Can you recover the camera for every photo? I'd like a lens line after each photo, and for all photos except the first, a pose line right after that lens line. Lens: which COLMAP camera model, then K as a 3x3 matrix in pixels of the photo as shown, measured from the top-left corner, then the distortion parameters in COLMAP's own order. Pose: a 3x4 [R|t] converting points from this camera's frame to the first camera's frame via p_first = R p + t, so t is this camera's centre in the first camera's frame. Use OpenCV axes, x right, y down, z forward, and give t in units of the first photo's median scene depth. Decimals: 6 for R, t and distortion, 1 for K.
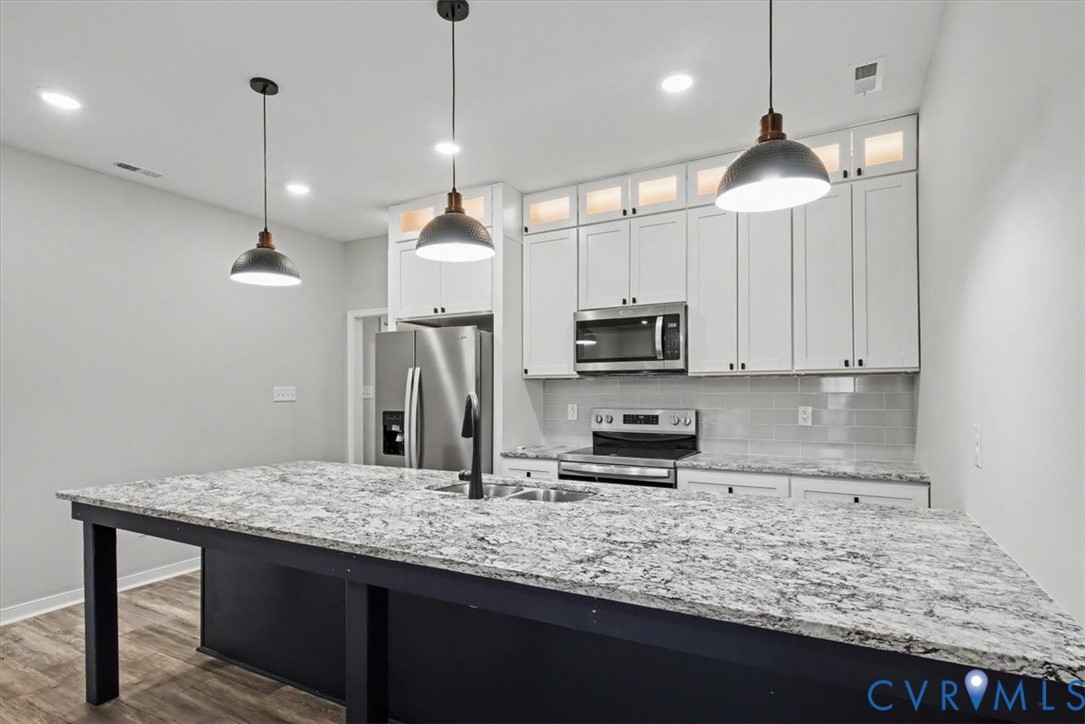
lens RADIAL K [[569.8, 0, 543.0], [0, 569.8, 387.4], [0, 0, 1]] dist [0.019506, -0.019058]
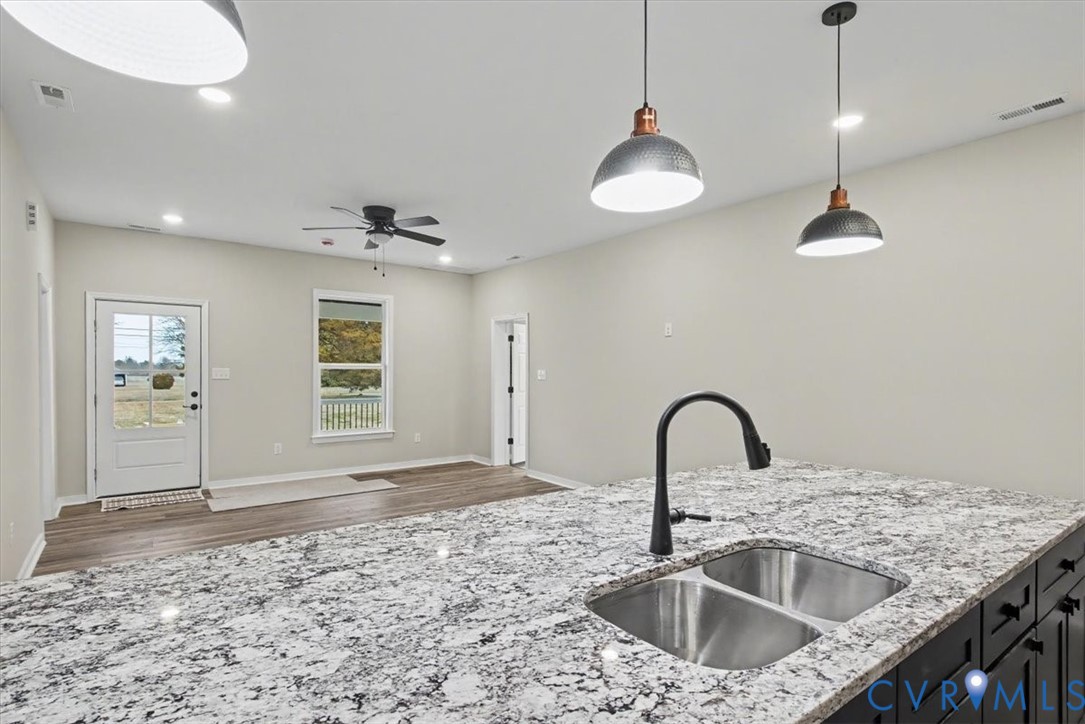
lens RADIAL K [[535.6, 0, 544.6], [0, 535.6, 376.6], [0, 0, 1]] dist [0.012671, -0.000444]
pose [[-0.404668, 0.015902, -0.914325, 0.543156], [0.007919, 0.999872, 0.013885, -0.023031], [0.914429, -0.001622, -0.404742, 1.195221]]
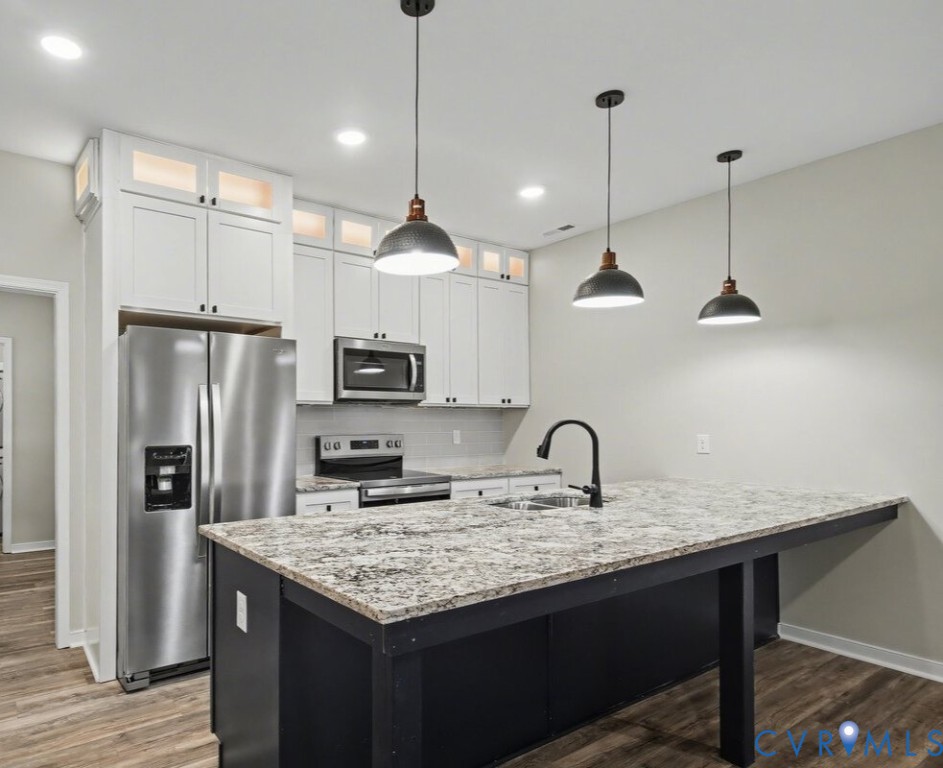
lens RADIAL K [[593.2, 0, 378.5], [0, 593.2, 413.8], [0, 0, 1]] dist [0.046475, 0.000513]
pose [[0.437684, 0.012313, 0.899045, -1.564743], [-0.010172, 0.999910, -0.008742, 0.013500], [-0.899072, -0.005319, 0.437769, 0.914669]]
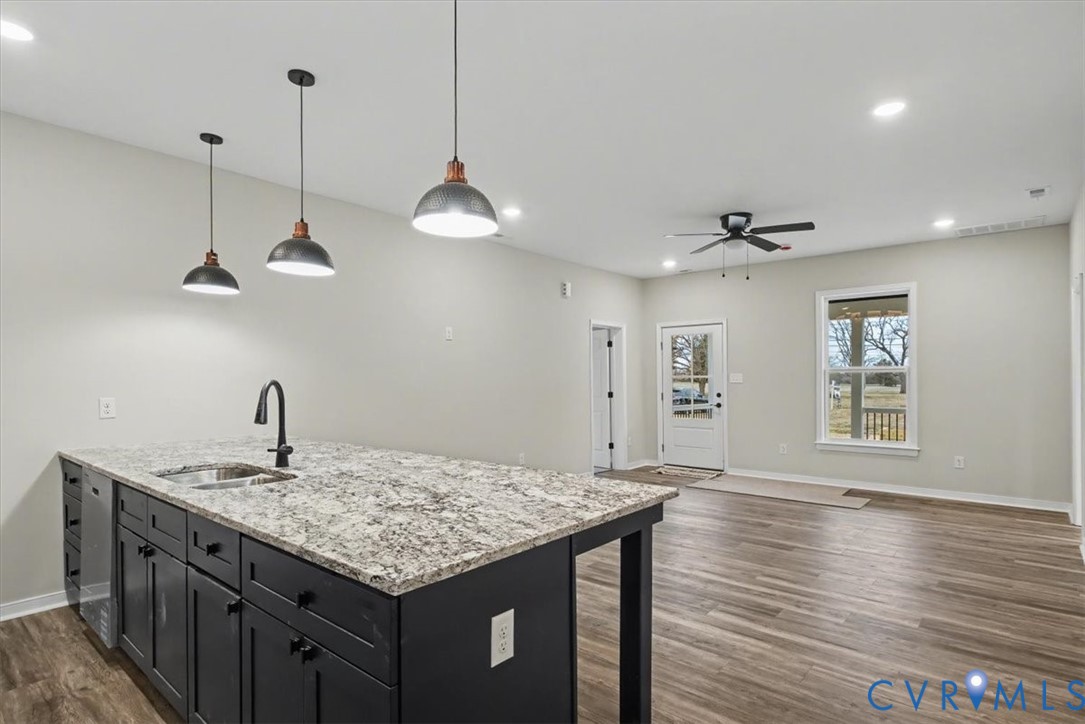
lens RADIAL K [[552.5, 0, 545.5], [0, 552.5, 382.6], [0, 0, 1]] dist [0.011481, -0.000509]
pose [[-0.982894, 0.010506, 0.183873, -0.952437], [0.009422, 0.999933, -0.006766, 0.029536], [-0.183931, -0.004918, -0.982927, 2.191138]]
